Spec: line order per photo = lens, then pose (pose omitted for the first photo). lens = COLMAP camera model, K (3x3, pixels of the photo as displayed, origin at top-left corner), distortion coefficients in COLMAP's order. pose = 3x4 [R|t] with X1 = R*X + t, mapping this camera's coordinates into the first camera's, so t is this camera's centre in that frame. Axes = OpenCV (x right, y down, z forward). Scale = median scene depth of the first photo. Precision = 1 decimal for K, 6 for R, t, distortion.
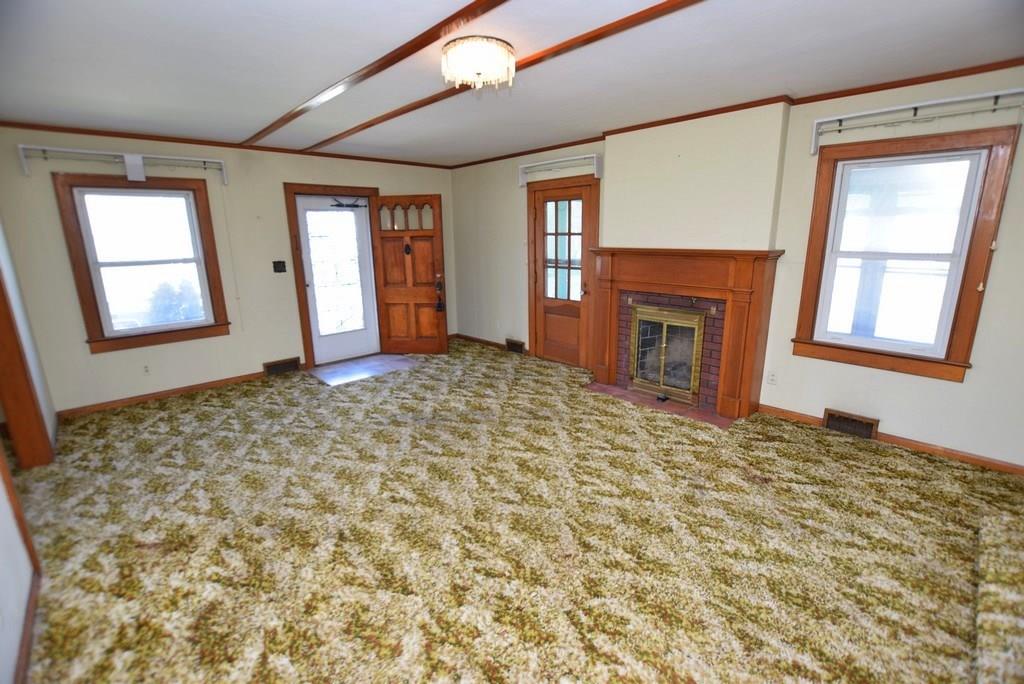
lens RADIAL K [[451.4, 0, 515.7], [0, 451.4, 341.9], [0, 0, 1]] dist [-0.030538, 0.000425]
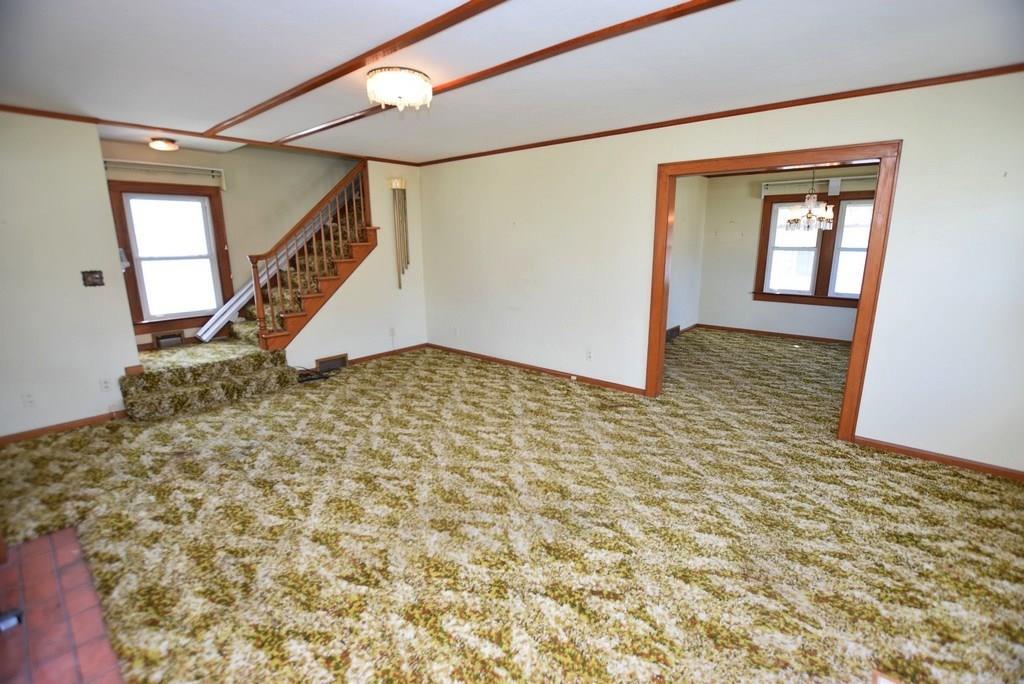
lens RADIAL K [[451.4, 0, 515.7], [0, 451.4, 341.9], [0, 0, 1]] dist [-0.030538, 0.000425]
pose [[-0.994355, 0.041753, -0.097546, -0.154852], [-0.005857, 0.896325, 0.443360, -0.351118], [0.105944, 0.441428, -0.891020, 1.506054]]
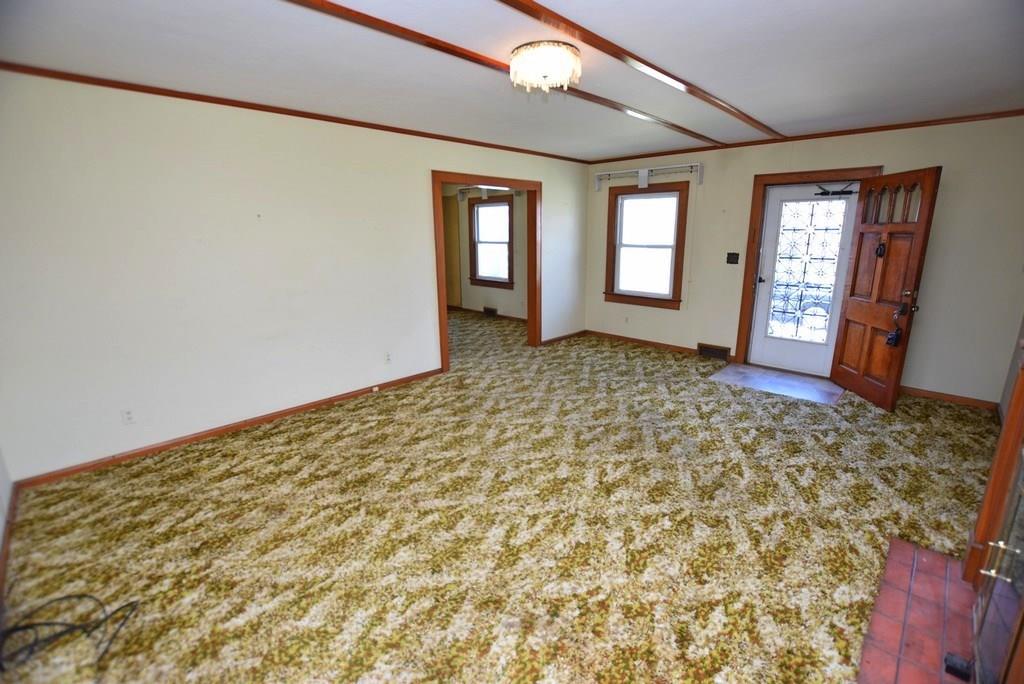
lens RADIAL K [[451.4, 0, 515.7], [0, 451.4, 341.9], [0, 0, 1]] dist [-0.030538, 0.000425]
pose [[0.032838, 0.250462, -0.967569, 0.692146], [-0.226302, 0.944812, 0.236890, -0.158994], [0.973504, 0.211184, 0.087706, 0.624251]]
